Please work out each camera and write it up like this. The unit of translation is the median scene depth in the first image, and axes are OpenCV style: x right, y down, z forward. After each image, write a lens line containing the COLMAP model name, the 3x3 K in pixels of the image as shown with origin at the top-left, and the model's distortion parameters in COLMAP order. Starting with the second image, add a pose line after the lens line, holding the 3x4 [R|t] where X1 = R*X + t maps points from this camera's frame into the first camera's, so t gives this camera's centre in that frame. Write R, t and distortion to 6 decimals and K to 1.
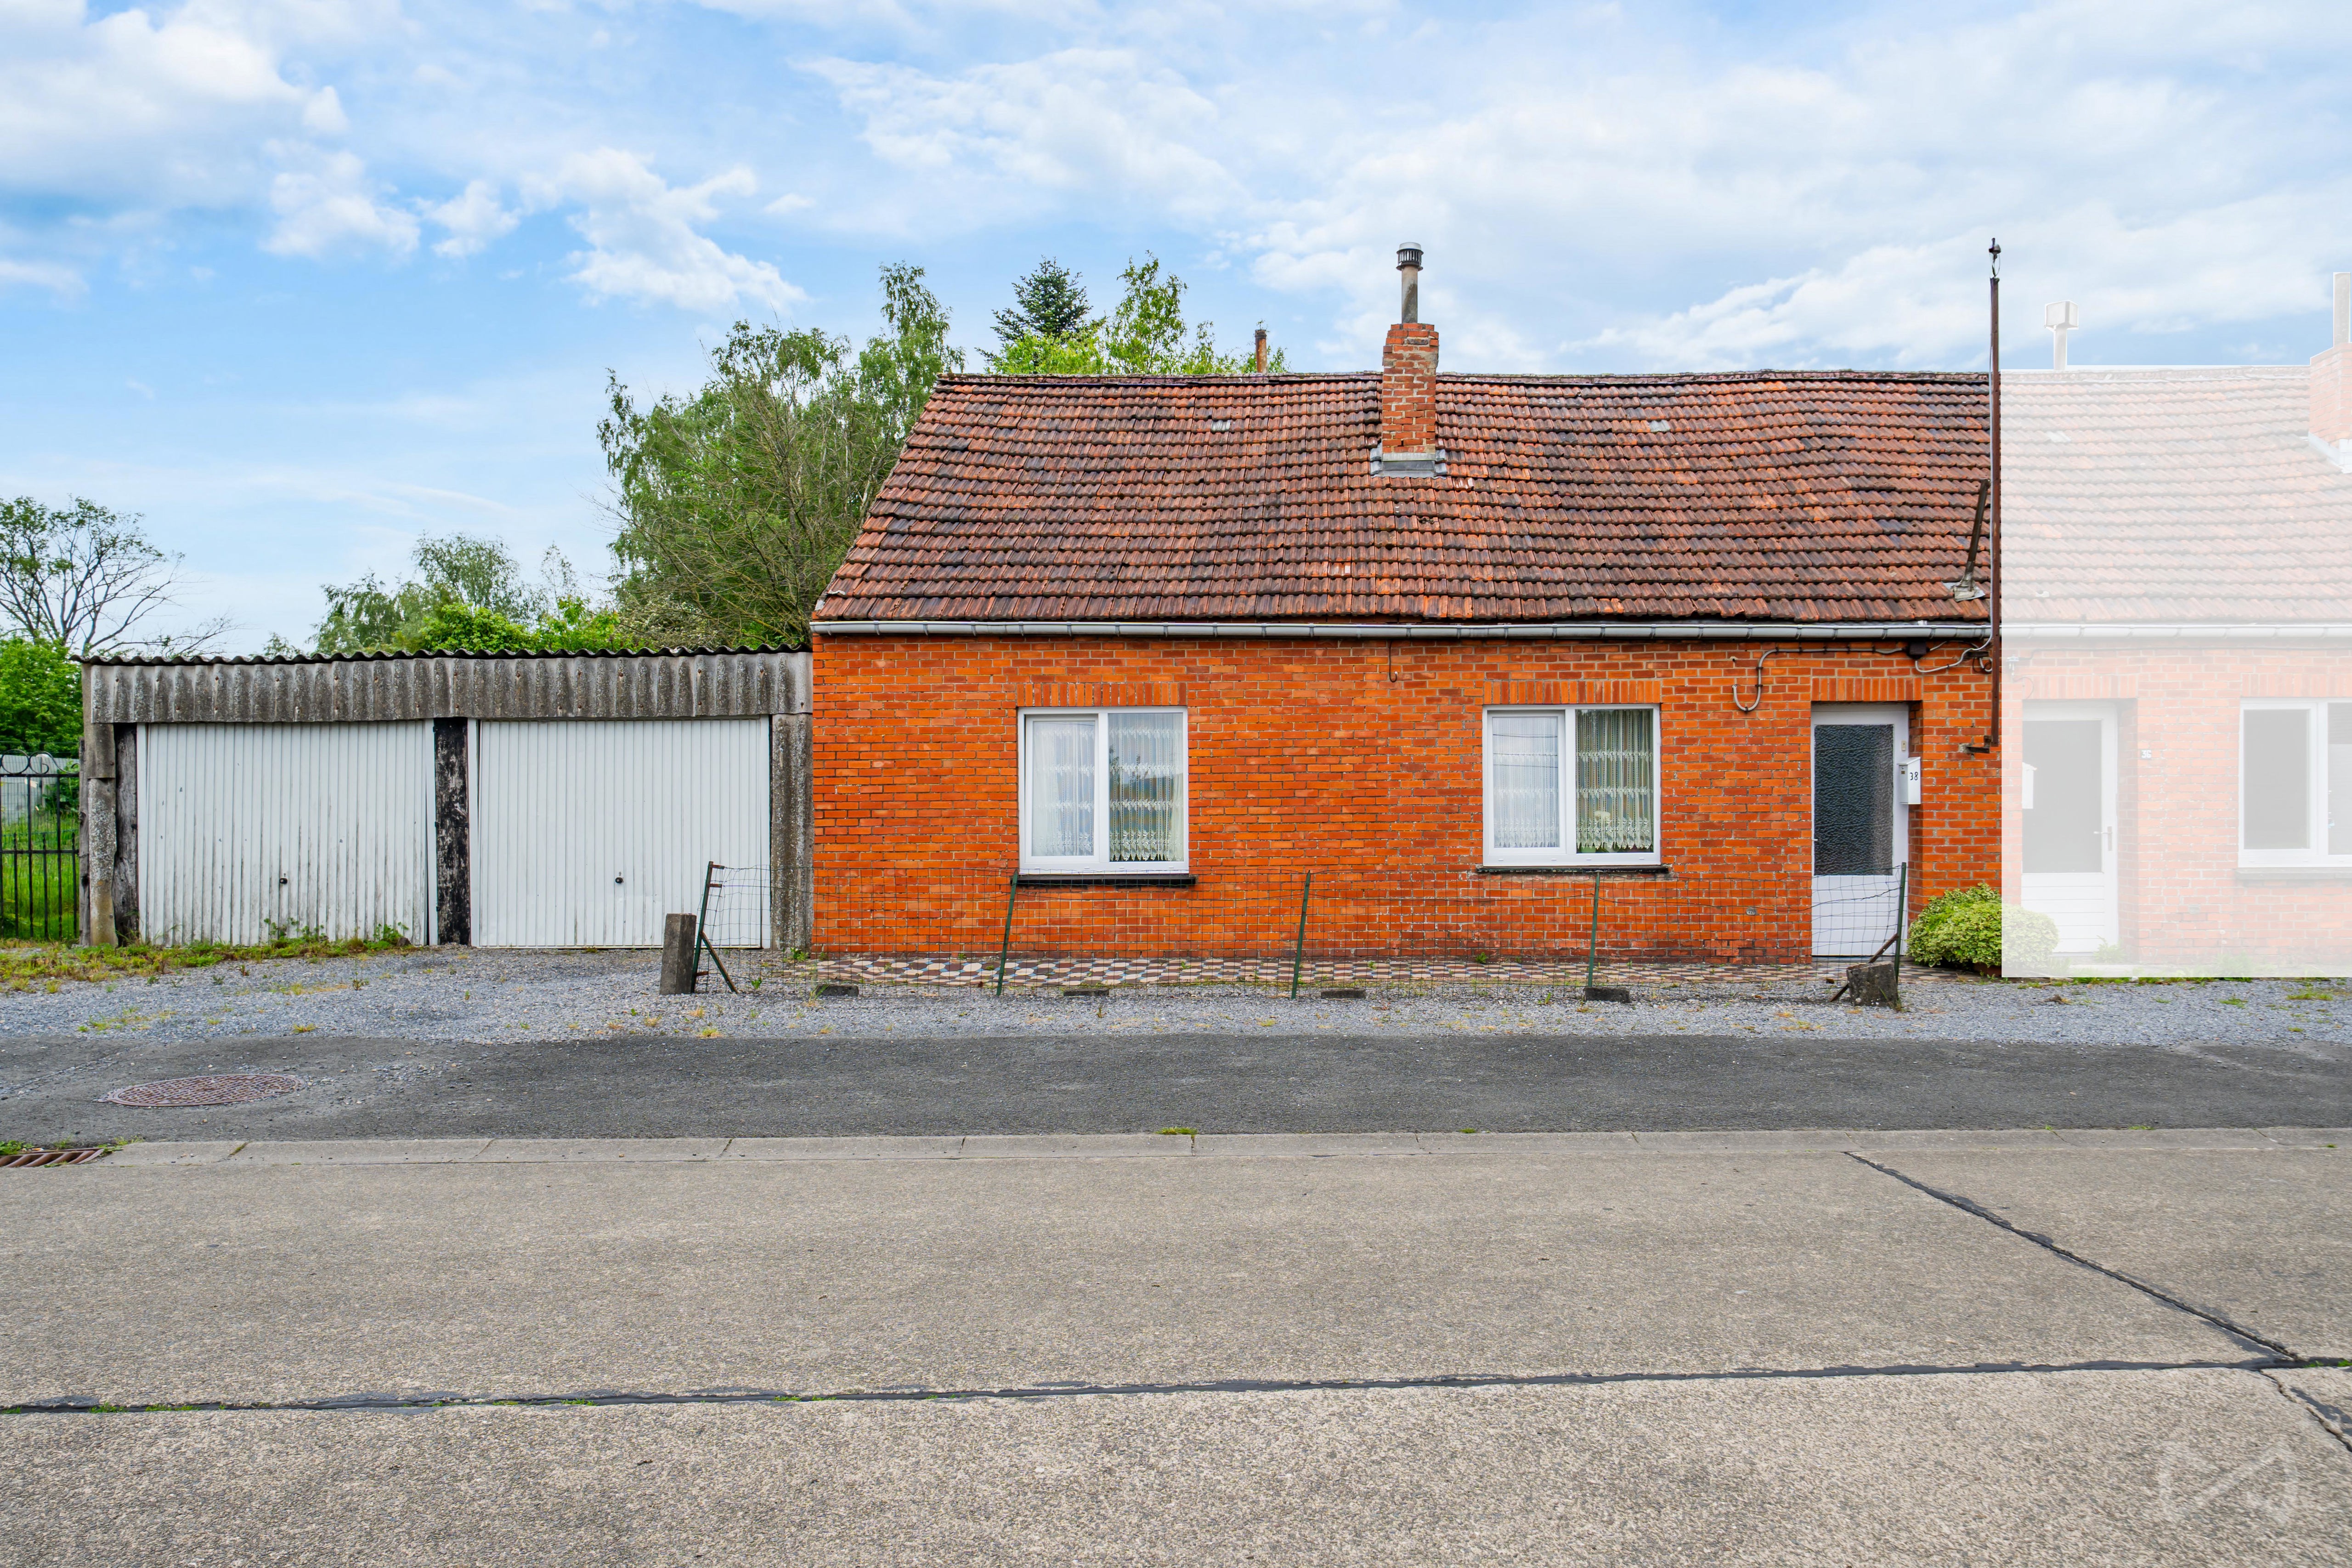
lens RADIAL K [[1668.2, 0, 1178.8], [0, 1668.2, 793.6], [0, 0, 1]] dist [0.001431, 0.008903]
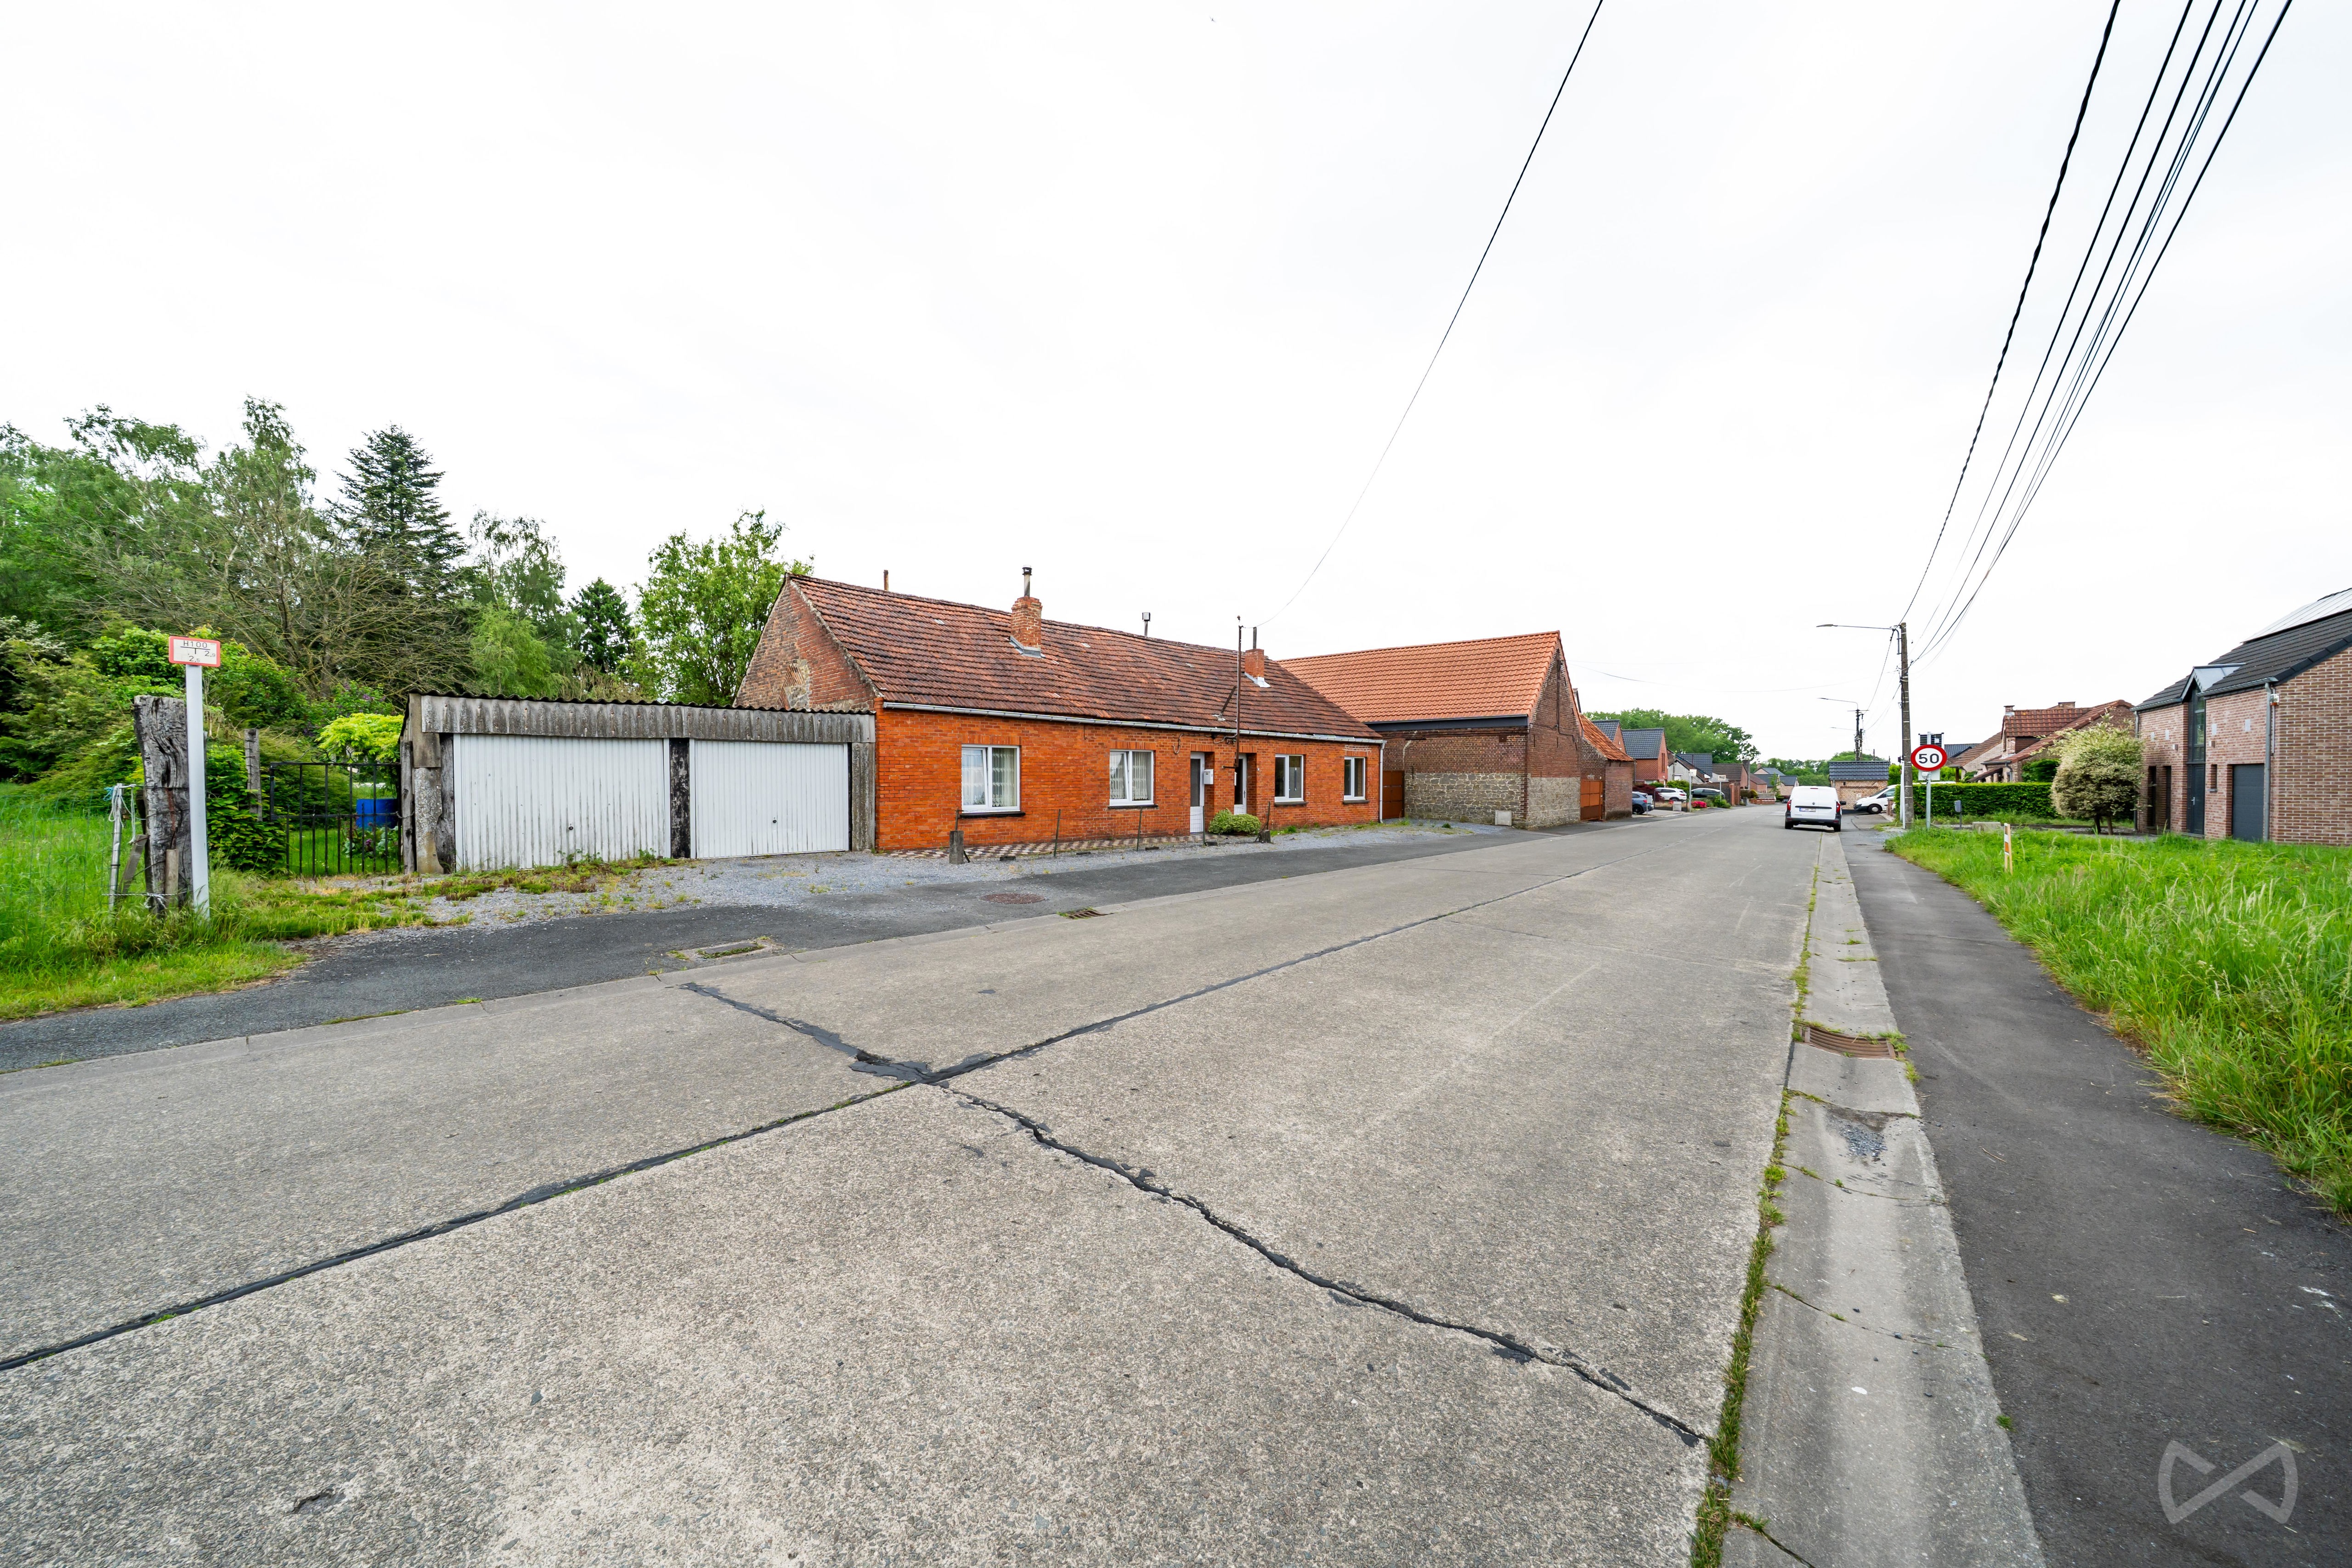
lens RADIAL K [[790.0, 0, 1153.9], [0, 790.0, 773.5], [0, 0, 1]] dist [-0.000556, 0.000028]
pose [[0.714720, 0.009289, 0.699349, -0.693771], [-0.006345, 0.999957, -0.006798, -0.002693], [-0.699382, 0.000421, 0.714748, -0.007122]]
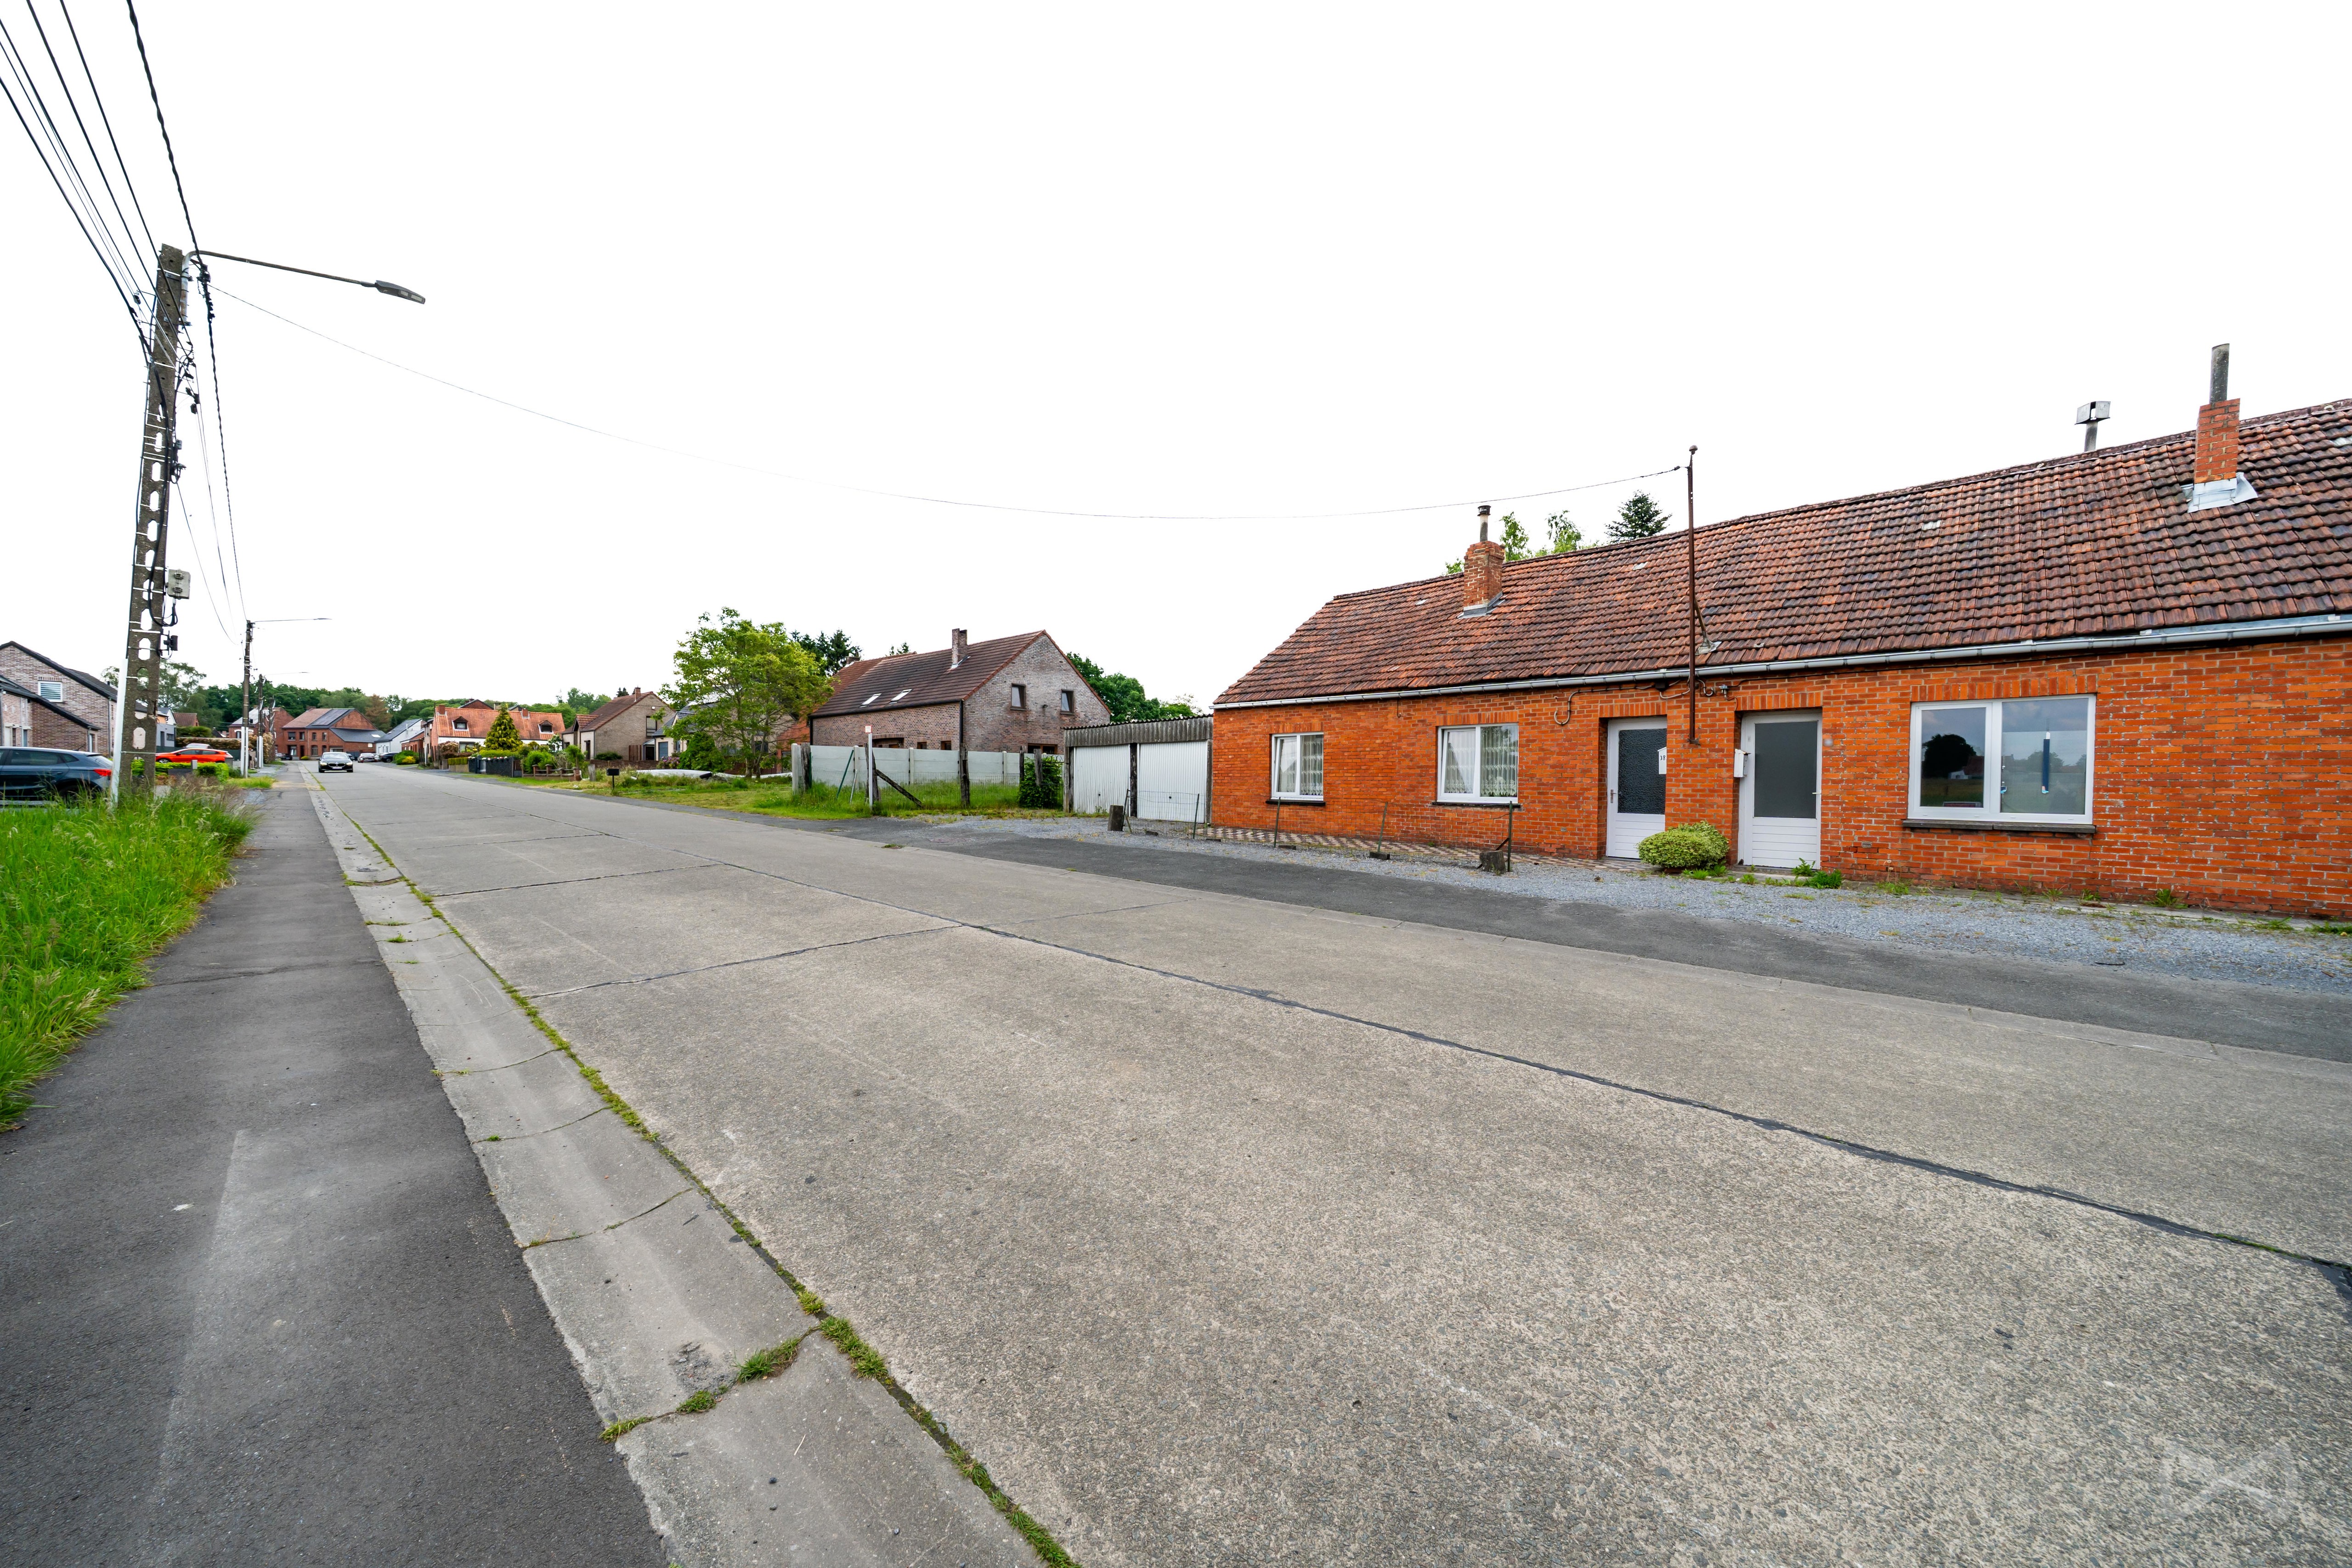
lens RADIAL K [[790.0, 0, 1167.1], [0, 790.0, 780.4], [0, 0, 1]] dist [-0.000556, 0.000028]
pose [[0.684799, 0.012564, -0.728624, 0.681569], [-0.007480, 0.999920, 0.010212, 0.008615], [0.728694, -0.001543, 0.684838, 0.051554]]
